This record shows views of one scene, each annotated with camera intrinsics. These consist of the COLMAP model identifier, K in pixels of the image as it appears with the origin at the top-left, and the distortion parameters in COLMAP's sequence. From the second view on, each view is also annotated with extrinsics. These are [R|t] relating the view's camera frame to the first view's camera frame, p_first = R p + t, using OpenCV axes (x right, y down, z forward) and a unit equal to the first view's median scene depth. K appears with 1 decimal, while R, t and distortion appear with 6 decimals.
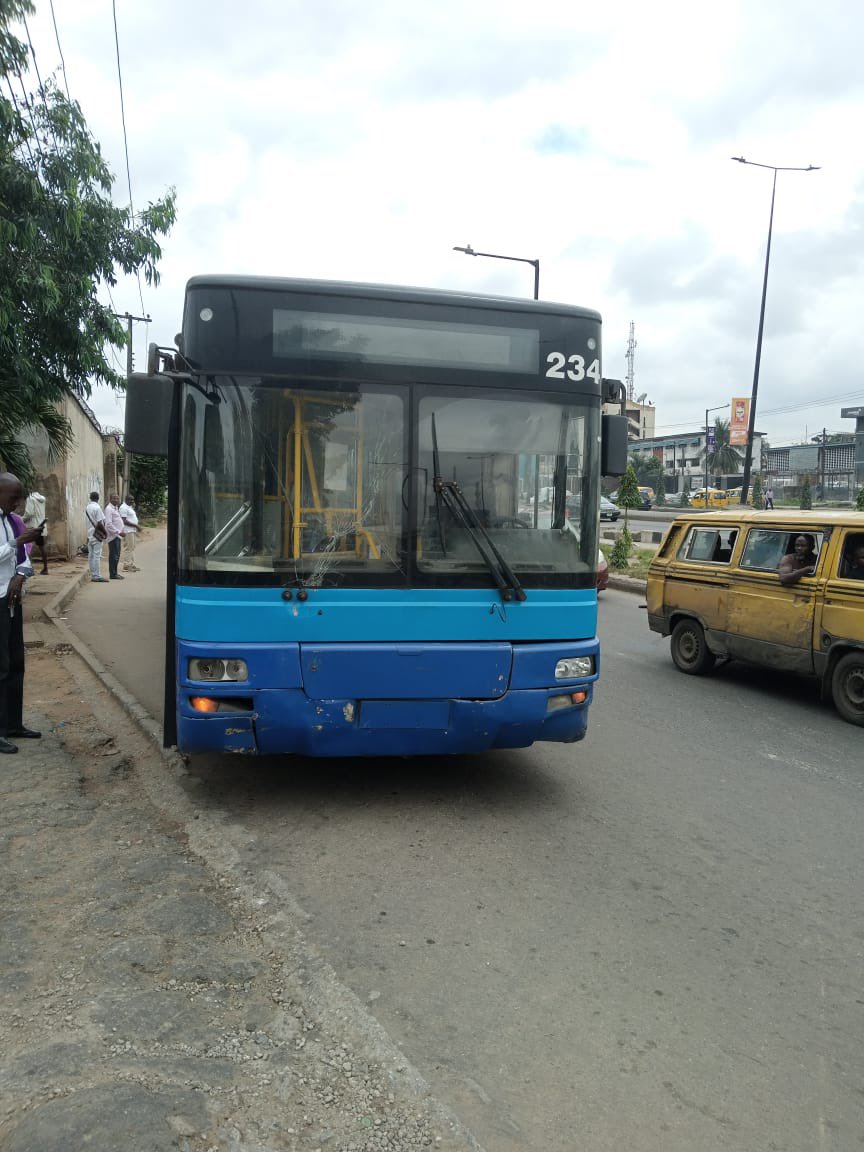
lens RADIAL K [[853.4, 0, 438.0], [0, 853.4, 573.1], [0, 0, 1]] dist [0.075990, -0.141545]
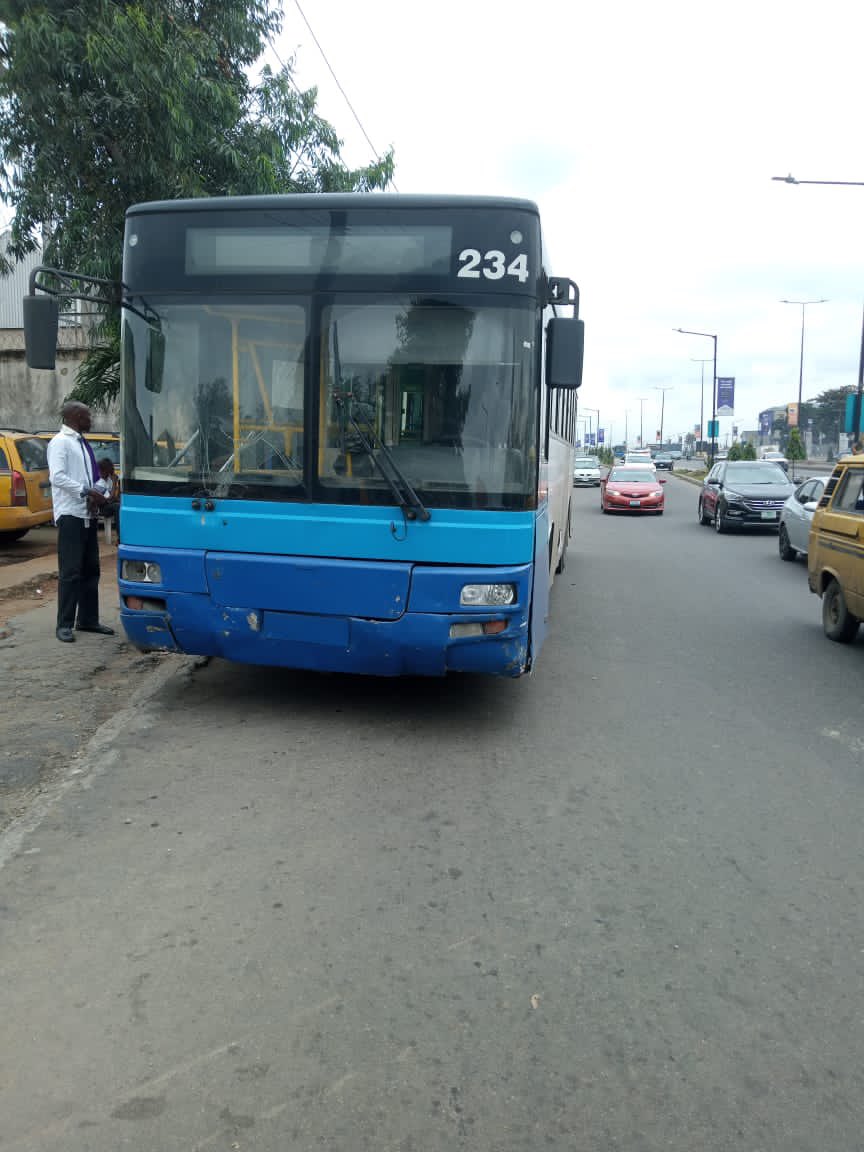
lens RADIAL K [[853.4, 0, 438.0], [0, 853.4, 573.1], [0, 0, 1]] dist [0.075990, -0.141545]
pose [[0.924859, 0.053926, -0.376467, 0.482082], [-0.037977, 0.998044, 0.049663, 0.044563], [0.378409, -0.031634, 0.925098, 0.130046]]
